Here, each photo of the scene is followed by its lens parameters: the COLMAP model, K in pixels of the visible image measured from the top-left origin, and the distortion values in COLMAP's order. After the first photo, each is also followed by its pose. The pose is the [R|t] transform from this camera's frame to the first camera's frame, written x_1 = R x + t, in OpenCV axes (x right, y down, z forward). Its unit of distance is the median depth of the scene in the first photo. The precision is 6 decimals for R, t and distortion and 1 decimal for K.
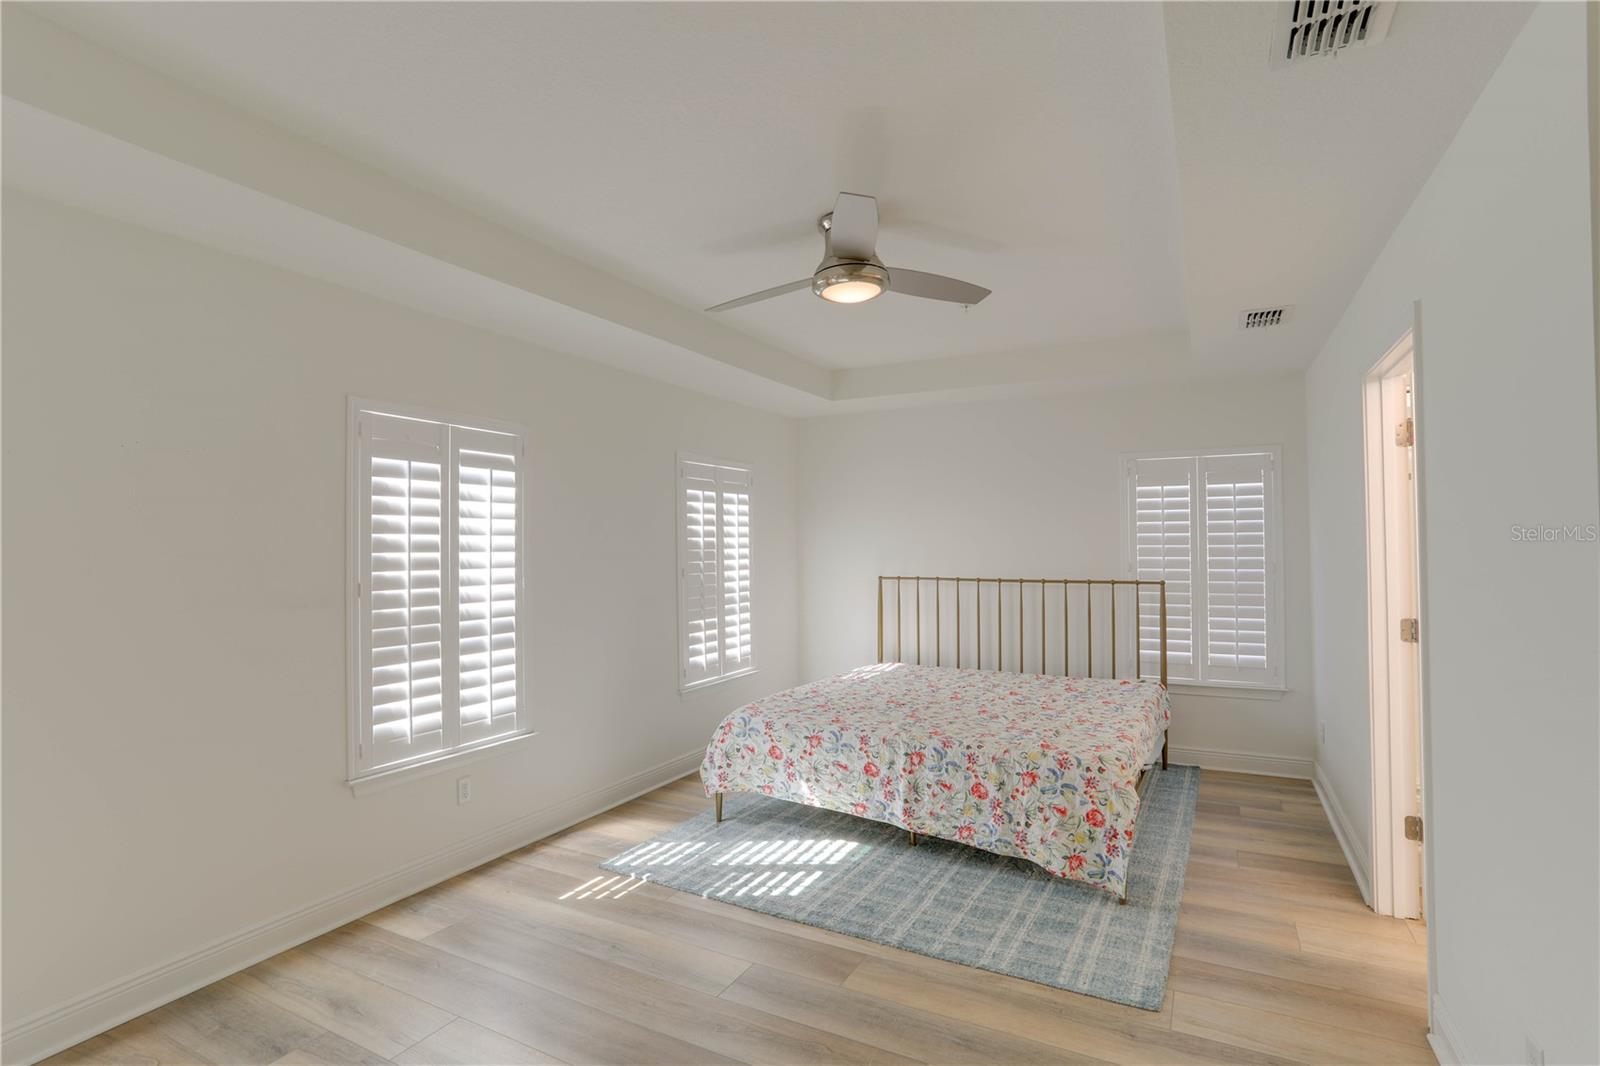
lens RADIAL K [[780.2, 0, 803.9], [0, 780.2, 531.1], [0, 0, 1]] dist [-0.060665, 0.033109]
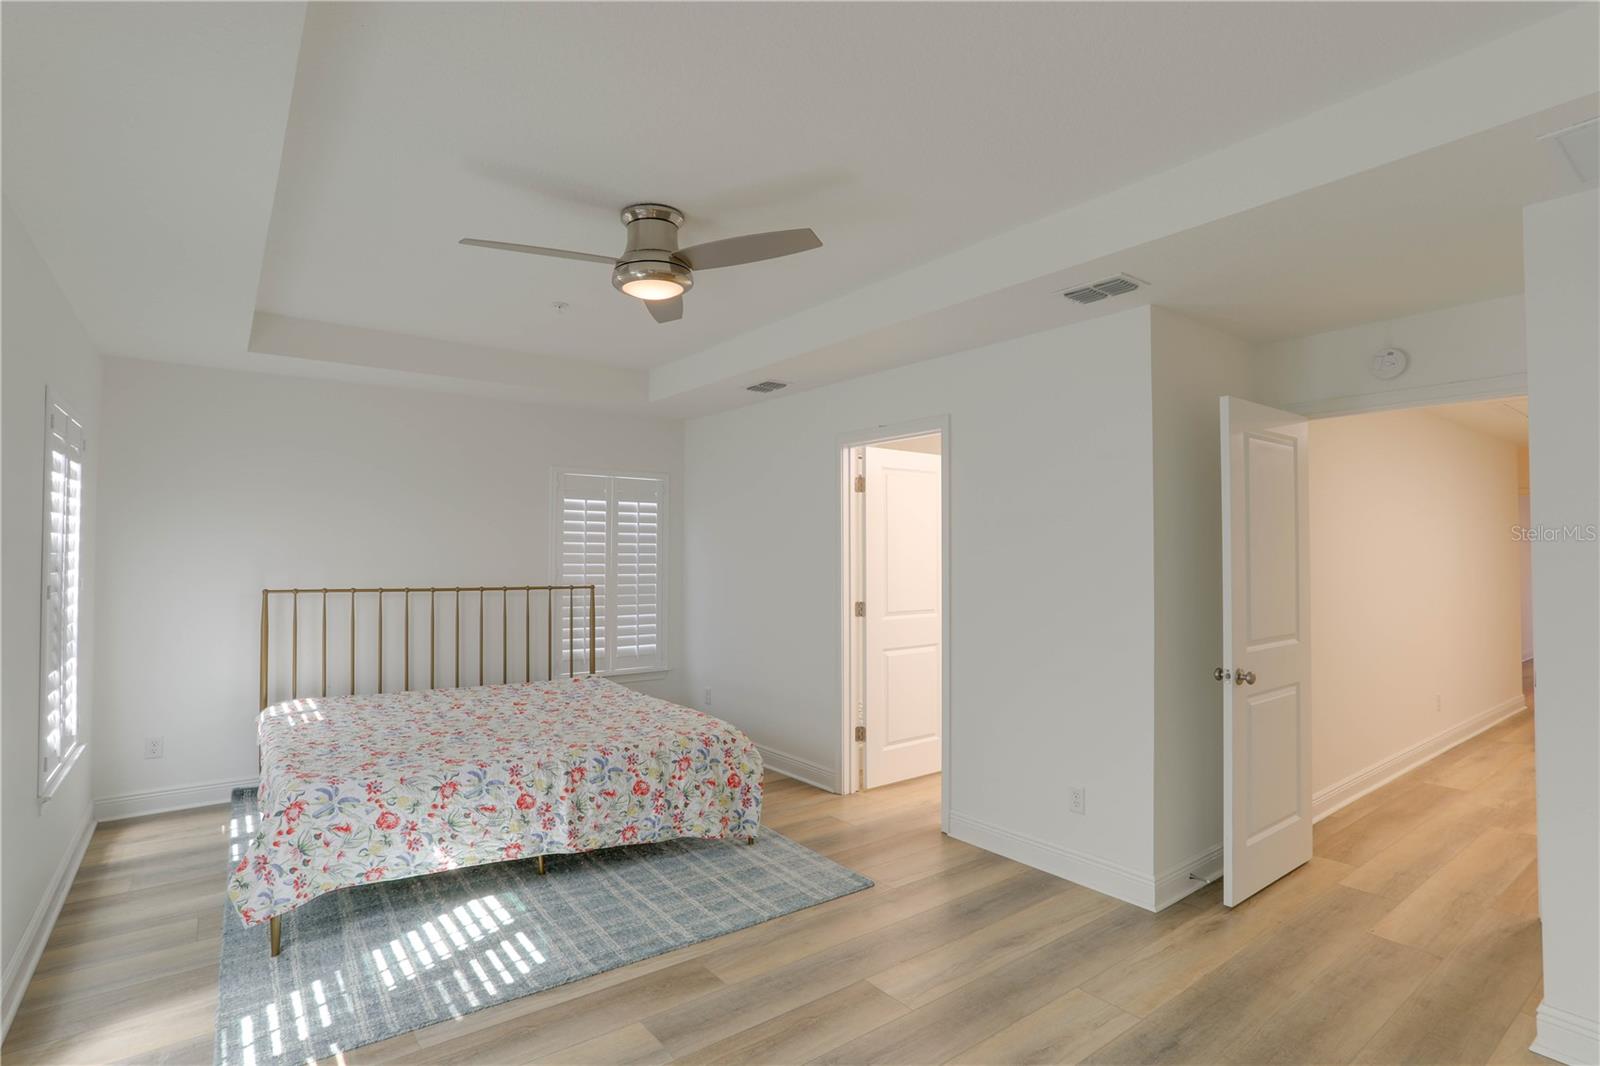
lens RADIAL K [[780.2, 0, 803.9], [0, 780.2, 531.1], [0, 0, 1]] dist [-0.060665, 0.033109]
pose [[0.417223, 0.038783, 0.907976, -0.609897], [-0.027995, 0.999163, -0.029814, 0.015372], [-0.908373, -0.012979, 0.417960, 0.355593]]
